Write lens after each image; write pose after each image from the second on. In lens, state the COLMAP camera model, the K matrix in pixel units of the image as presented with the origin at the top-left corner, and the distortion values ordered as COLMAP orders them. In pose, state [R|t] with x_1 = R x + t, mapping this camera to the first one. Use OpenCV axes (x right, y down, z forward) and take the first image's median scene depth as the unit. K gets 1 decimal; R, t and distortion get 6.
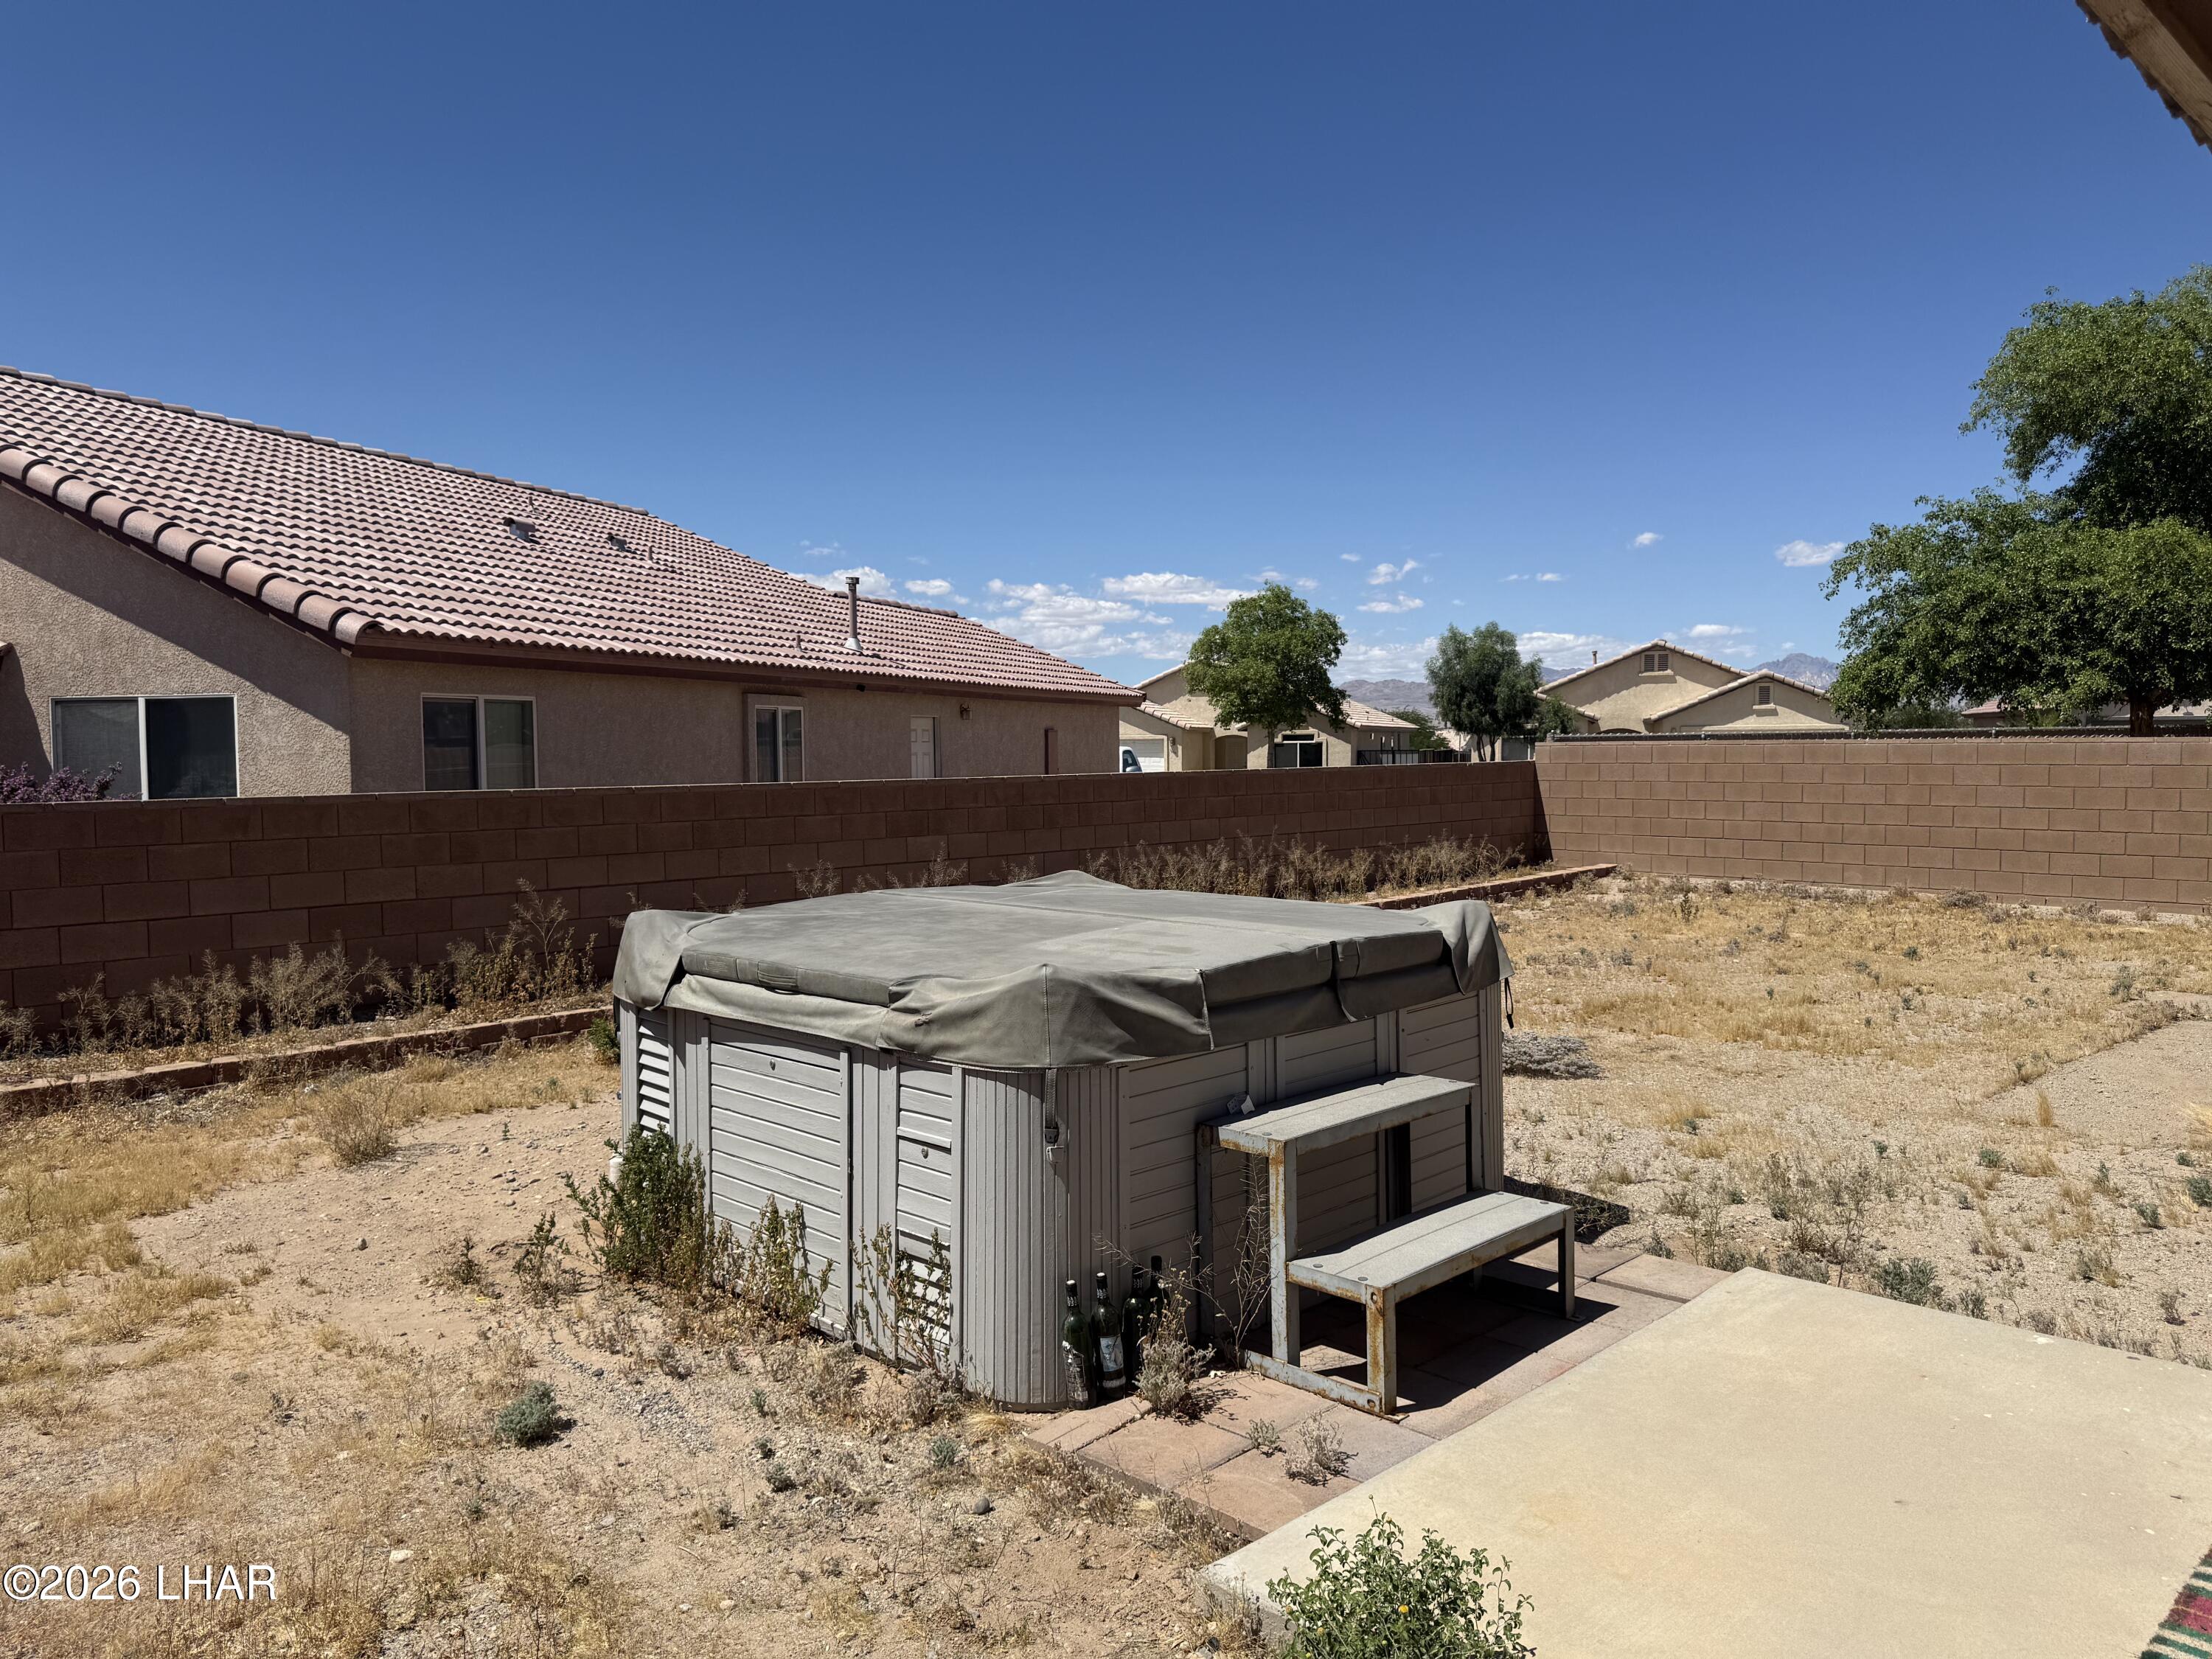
lens RADIAL K [[1537.1, 0, 1101.4], [0, 1537.1, 856.6], [0, 0, 1]] dist [0.080173, -0.106963]
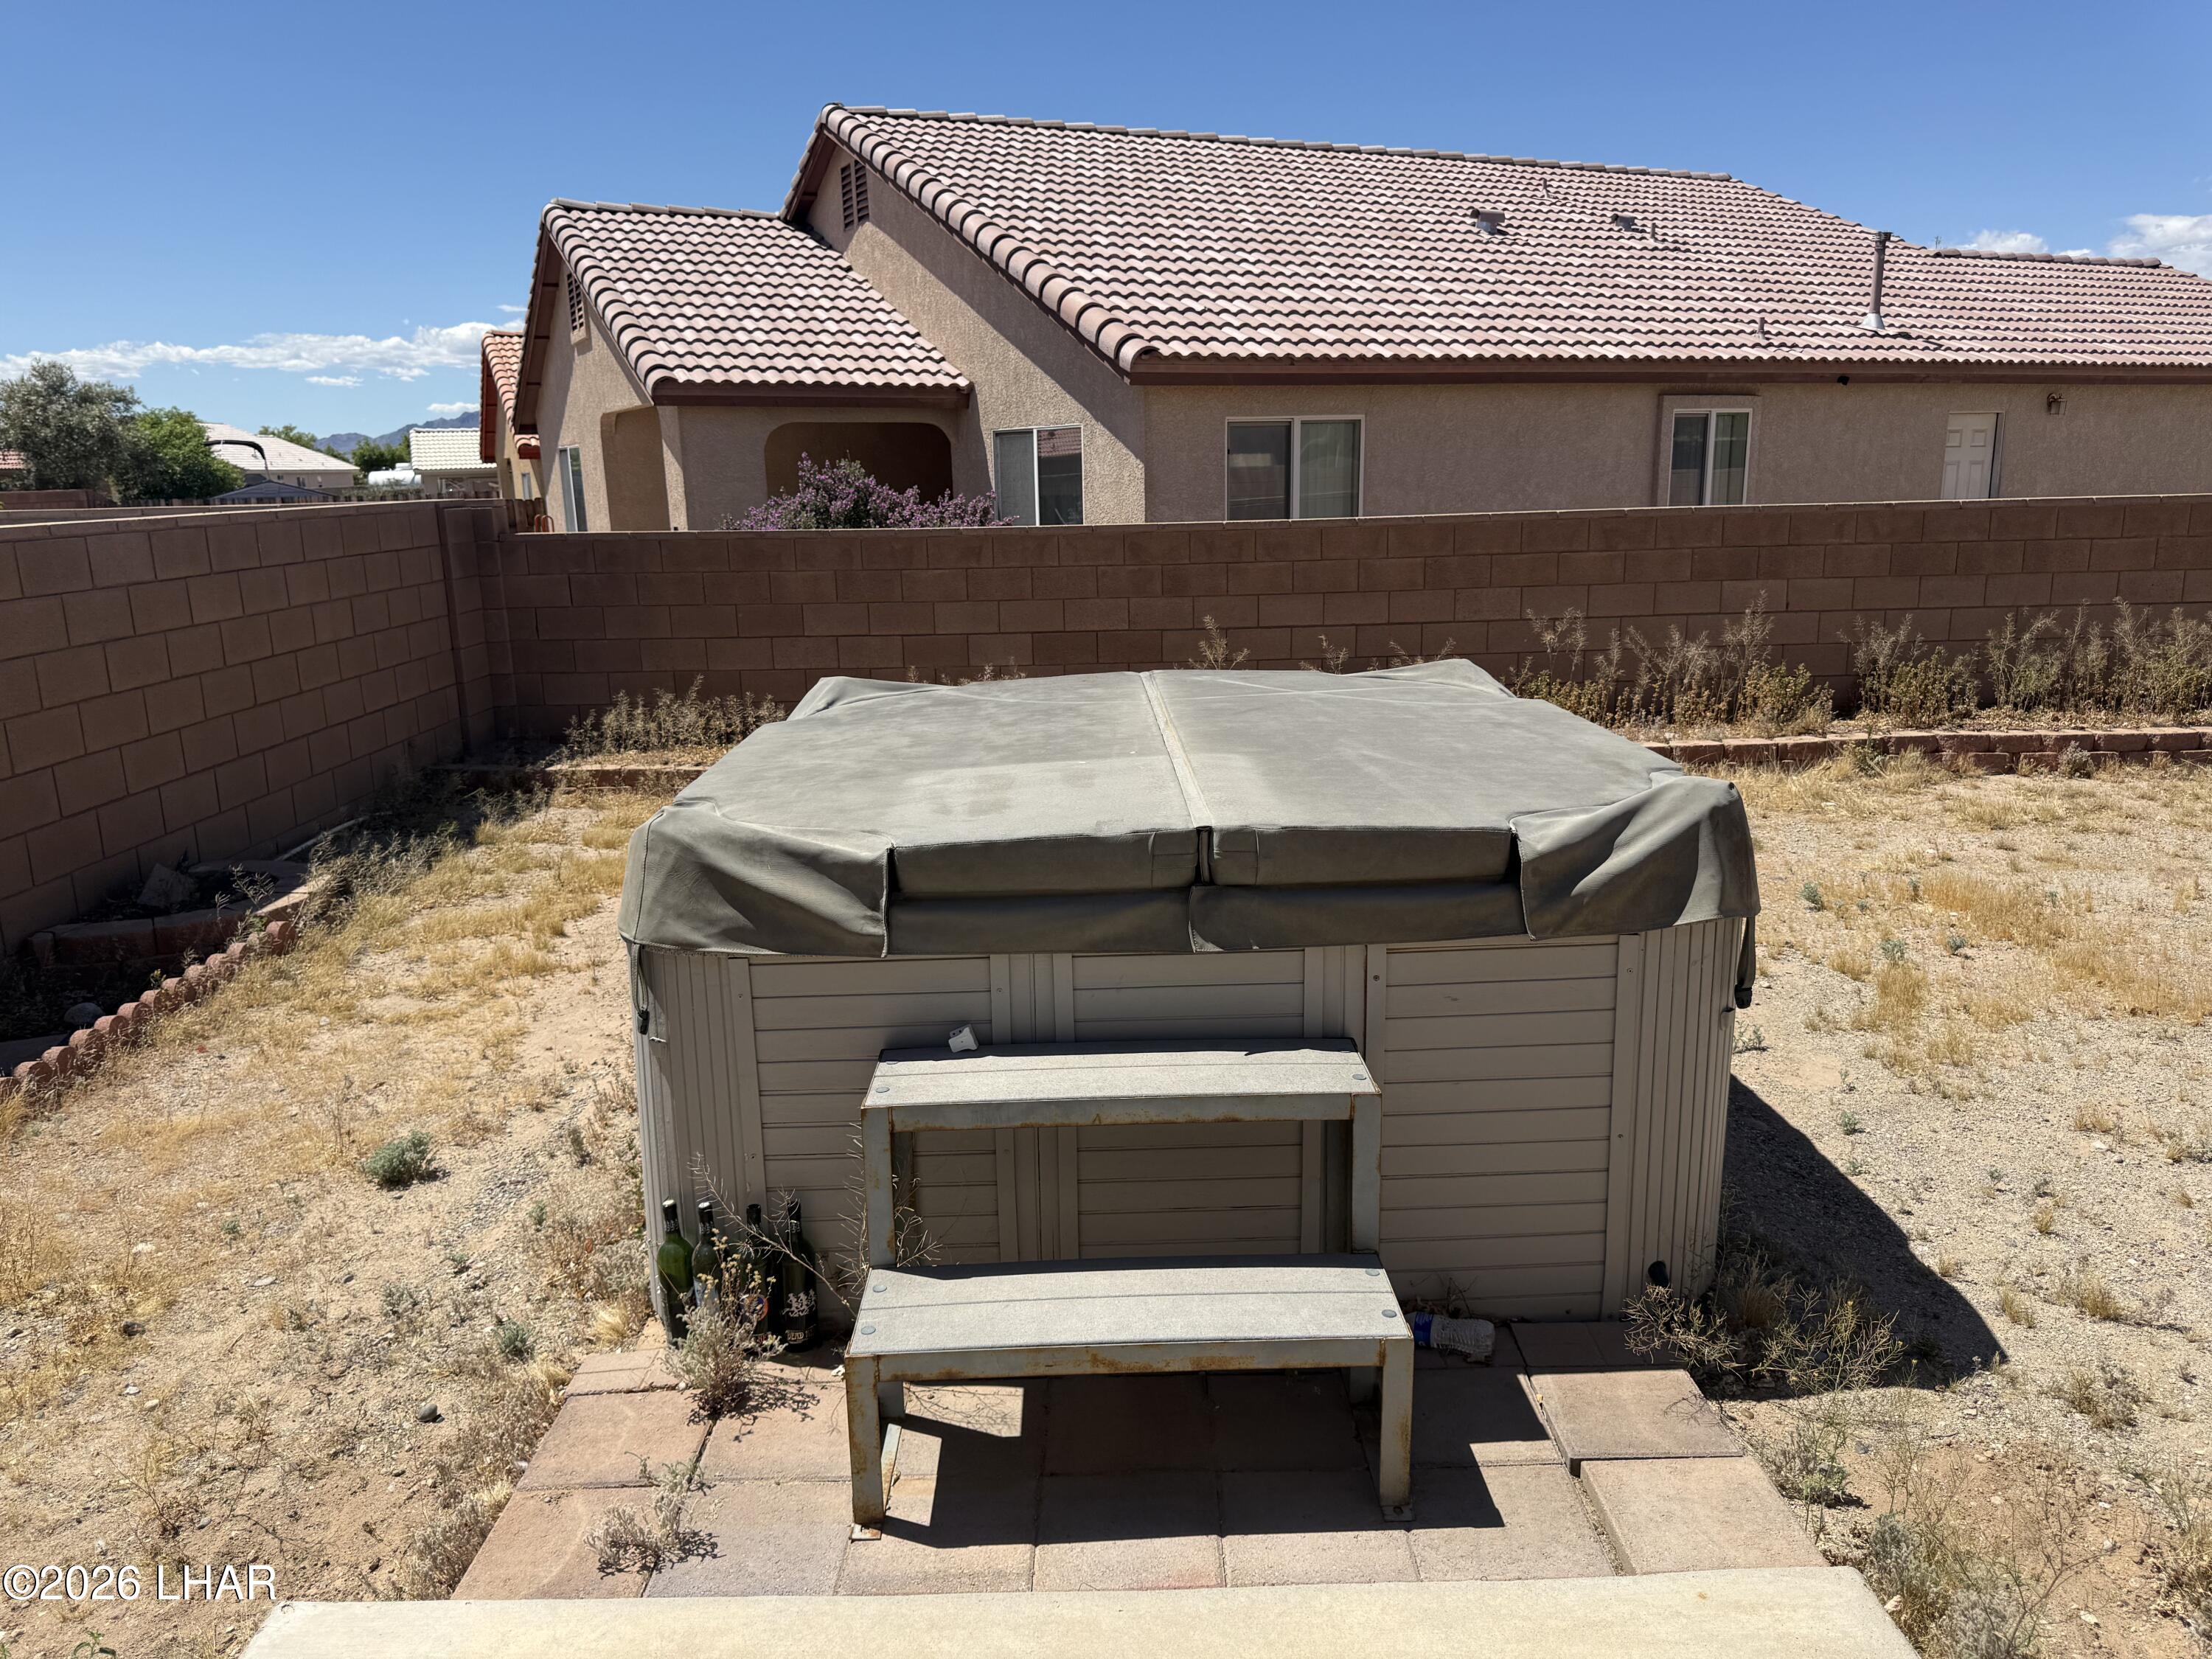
lens RADIAL K [[1537.1, 0, 1101.4], [0, 1537.1, 856.6], [0, 0, 1]] dist [0.080173, -0.106963]
pose [[0.723893, 0.162210, -0.670573, 0.539182], [-0.034713, 0.979300, 0.199417, -0.058636], [0.689039, -0.121079, 0.714539, 0.487731]]
